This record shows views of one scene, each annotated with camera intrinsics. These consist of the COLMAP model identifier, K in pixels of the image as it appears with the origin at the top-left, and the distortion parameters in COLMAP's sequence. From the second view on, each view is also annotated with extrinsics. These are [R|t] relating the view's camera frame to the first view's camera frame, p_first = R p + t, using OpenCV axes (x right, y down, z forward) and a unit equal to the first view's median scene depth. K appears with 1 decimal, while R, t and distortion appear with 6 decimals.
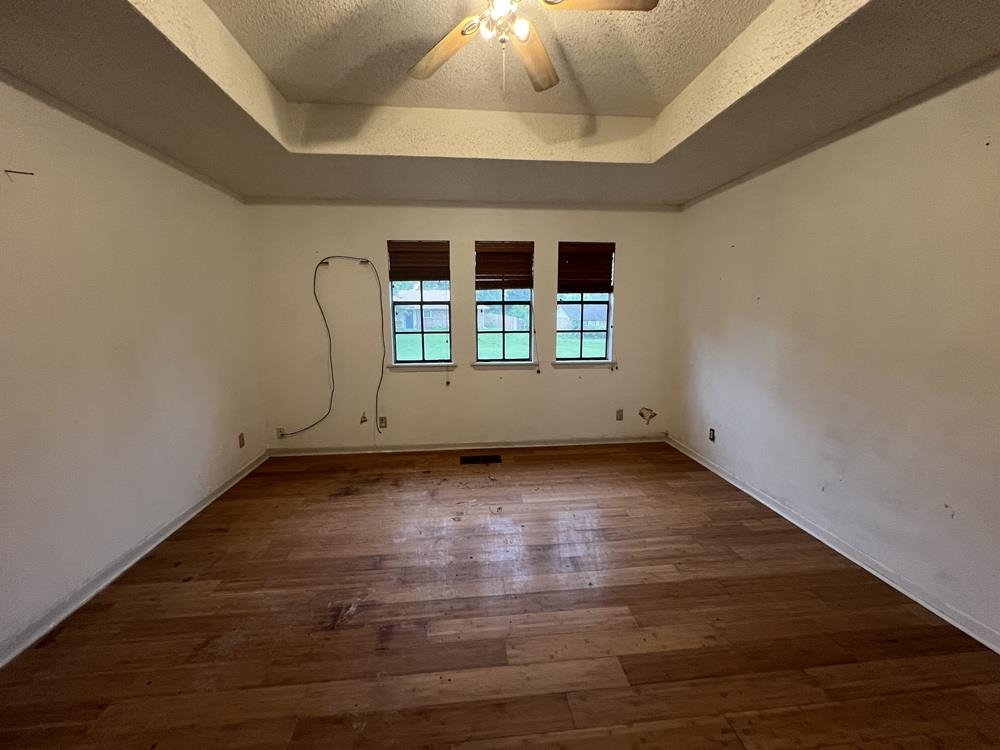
lens RADIAL K [[401.1, 0, 500.0], [0, 401.1, 375.0], [0, 0, 1]] dist [-0.000536, -0.000131]
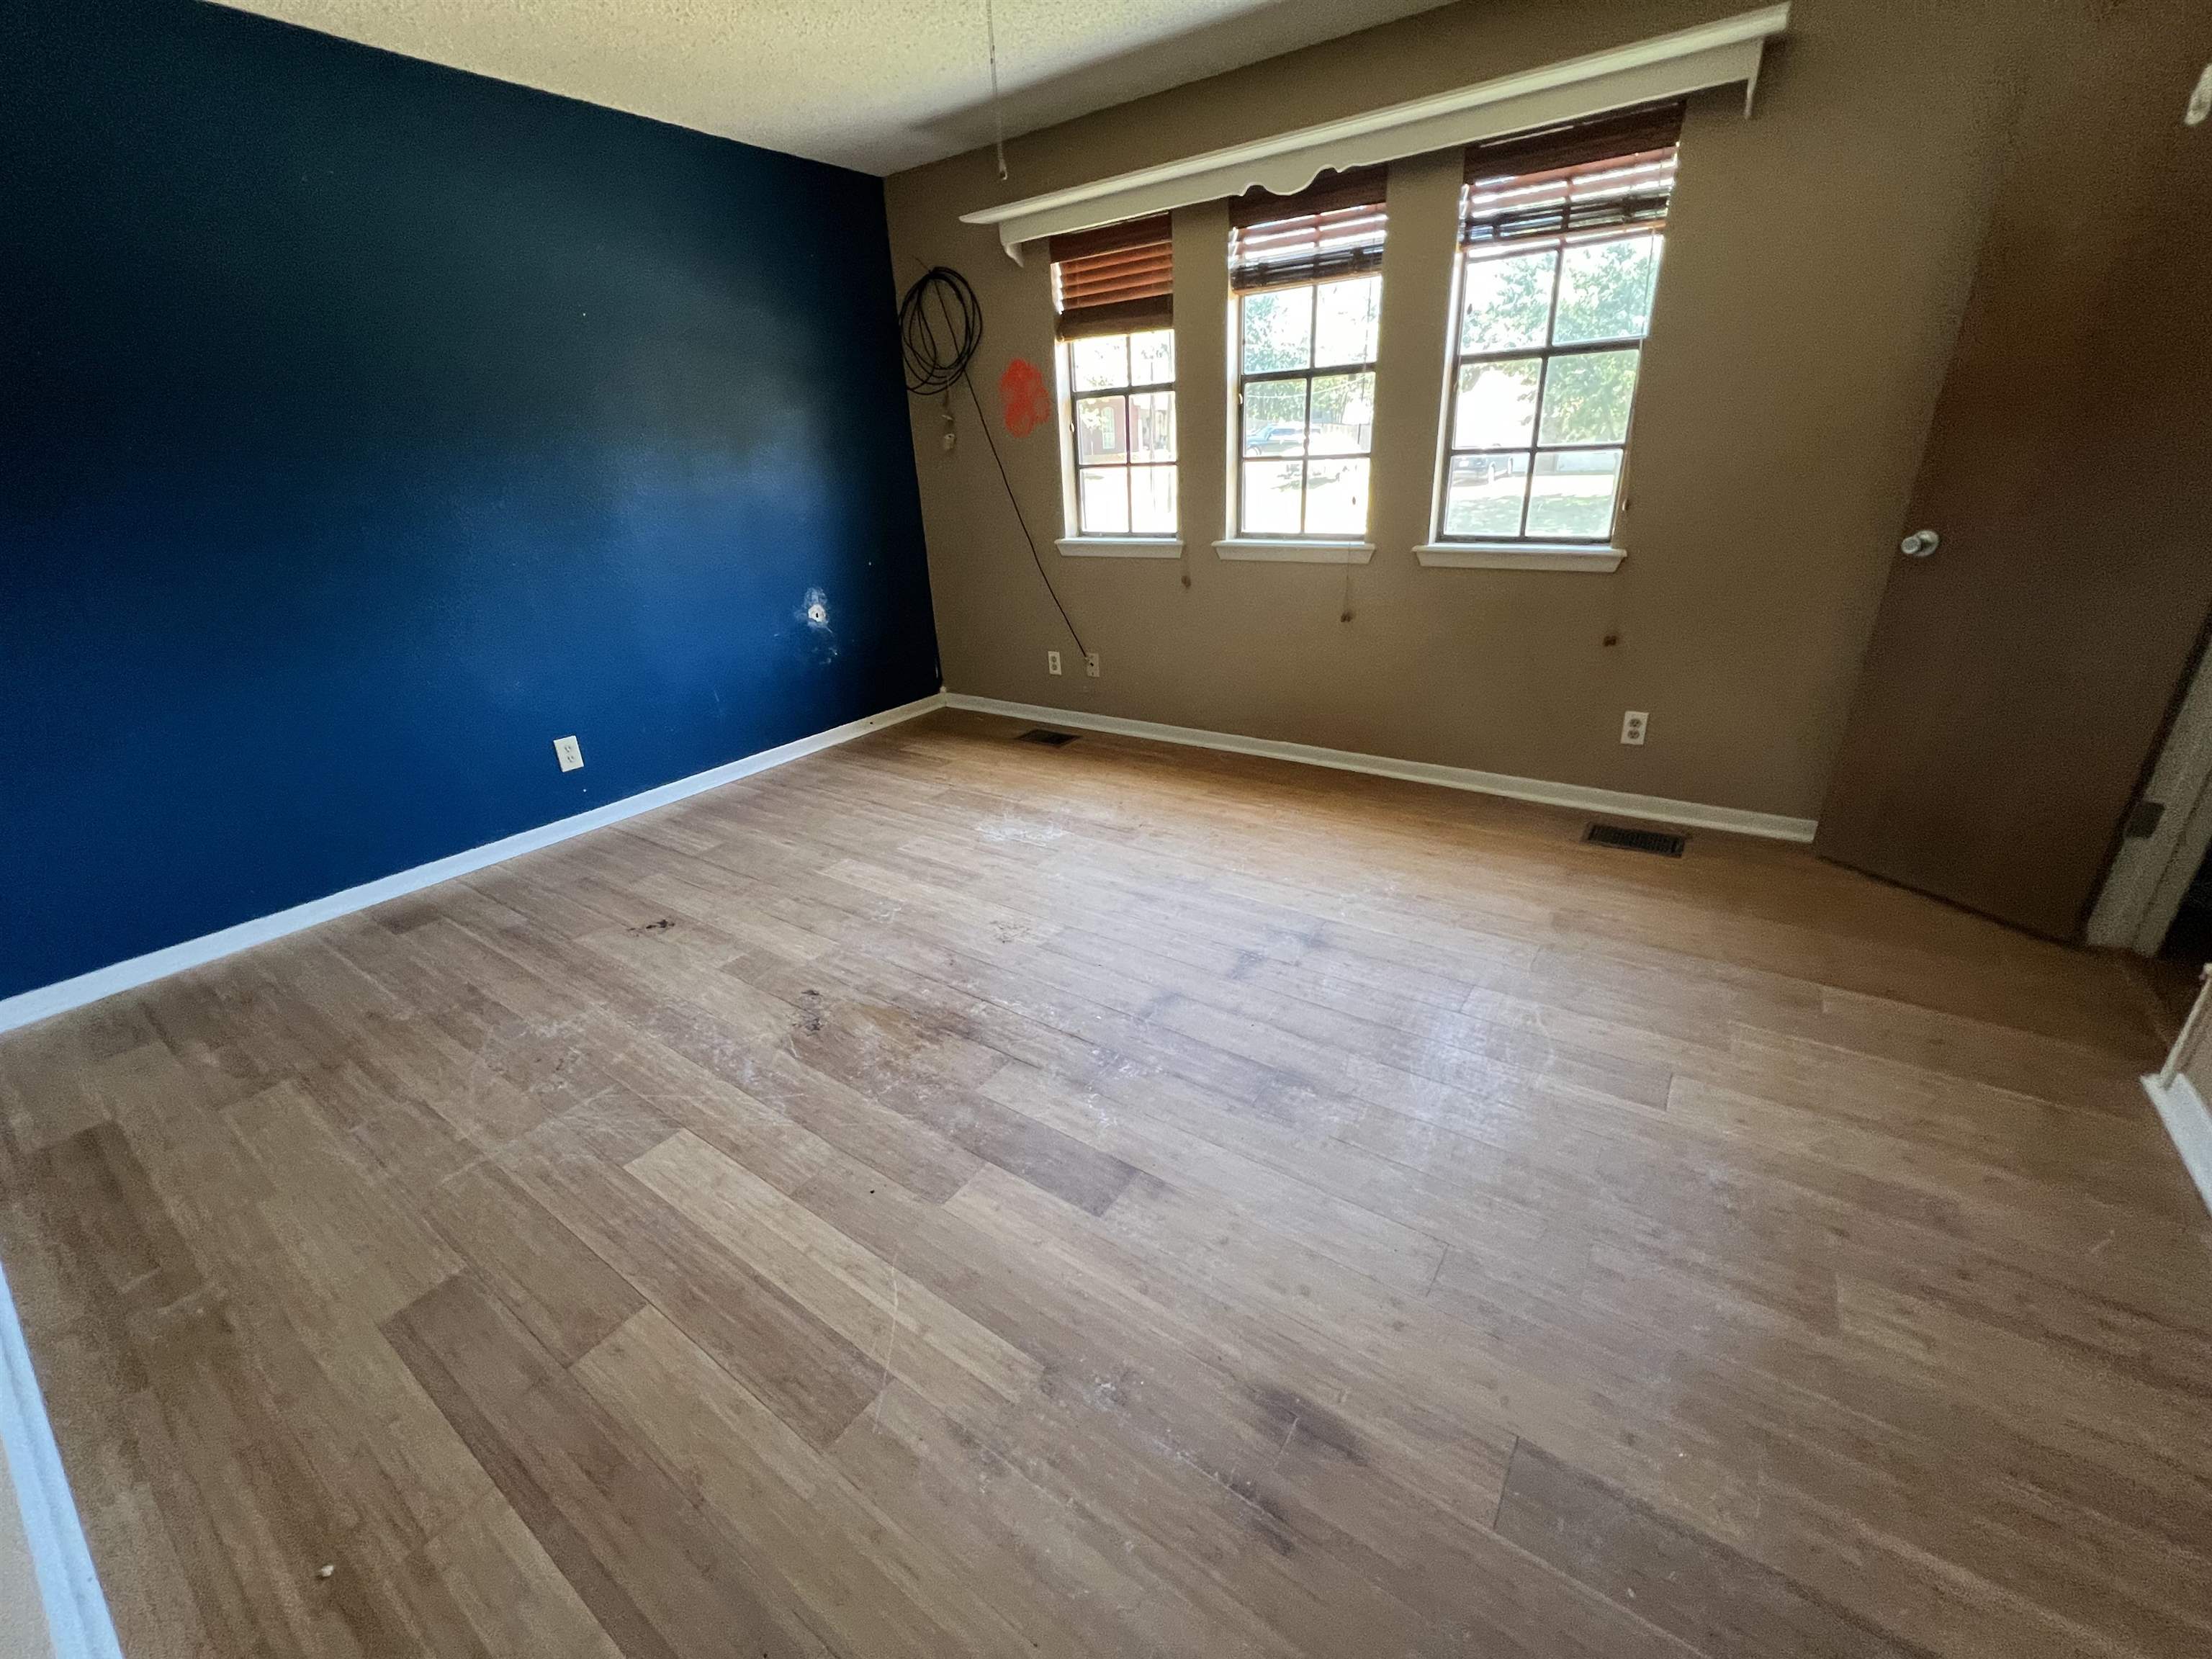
lens RADIAL K [[887.3, 0, 1106.0], [0, 887.3, 829.5], [0, 0, 1]] dist [-0.000536, -0.000131]
pose [[0.758277, 0.230530, -0.609813, 0.473969], [-0.047499, 0.952443, 0.300993, -0.018337], [0.650200, -0.199271, 0.733165, 0.204082]]
